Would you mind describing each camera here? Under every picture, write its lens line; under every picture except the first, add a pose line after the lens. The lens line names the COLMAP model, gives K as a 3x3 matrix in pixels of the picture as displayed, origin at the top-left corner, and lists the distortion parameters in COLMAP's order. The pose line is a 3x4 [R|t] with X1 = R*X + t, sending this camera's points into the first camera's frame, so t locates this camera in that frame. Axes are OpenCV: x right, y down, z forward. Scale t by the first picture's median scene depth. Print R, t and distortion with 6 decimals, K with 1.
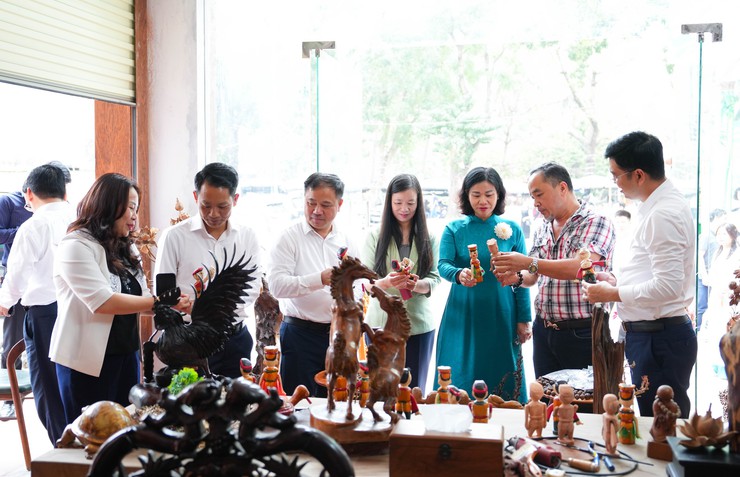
lens RADIAL K [[787.3, 0, 370.0], [0, 787.3, 238.5], [0, 0, 1]] dist [0.017056, 0.015846]
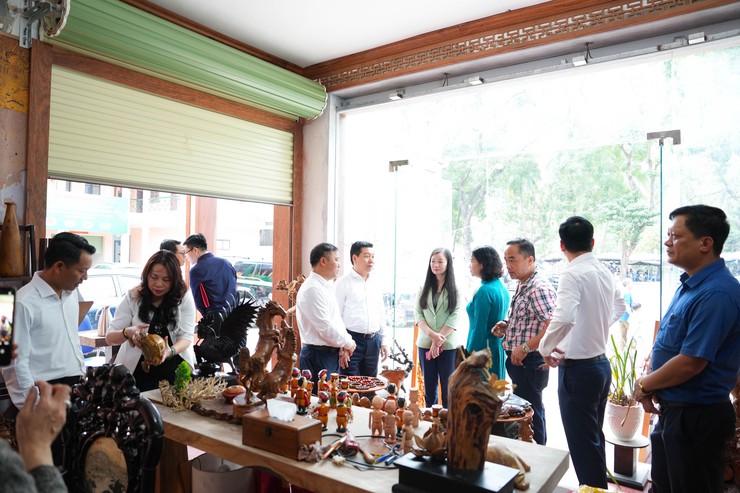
lens RADIAL K [[520.5, 0, 367.7], [0, 520.5, 263.5], [0, 0, 1]] dist [-0.065446, 0.000504]
pose [[0.905058, 0.021949, -0.424722, 0.315971], [-0.043039, 0.998267, -0.040125, -0.009771], [0.423105, 0.054595, 0.904434, 0.083384]]
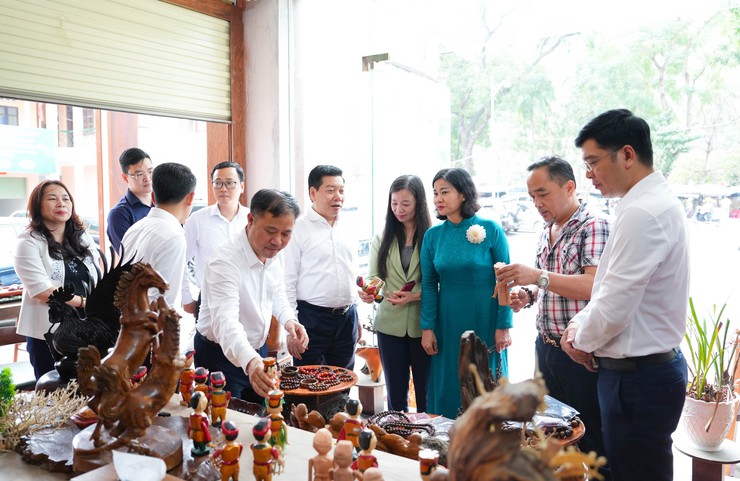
lens RADIAL K [[572.9, 0, 370.0], [0, 572.9, 240.5], [0, 0, 1]] dist [-0.028433, 0.001531]
pose [[0.913852, 0.028095, -0.405074, 0.257367], [-0.021241, 0.999545, 0.021404, -0.012362], [0.405492, -0.010956, 0.914033, 0.286916]]
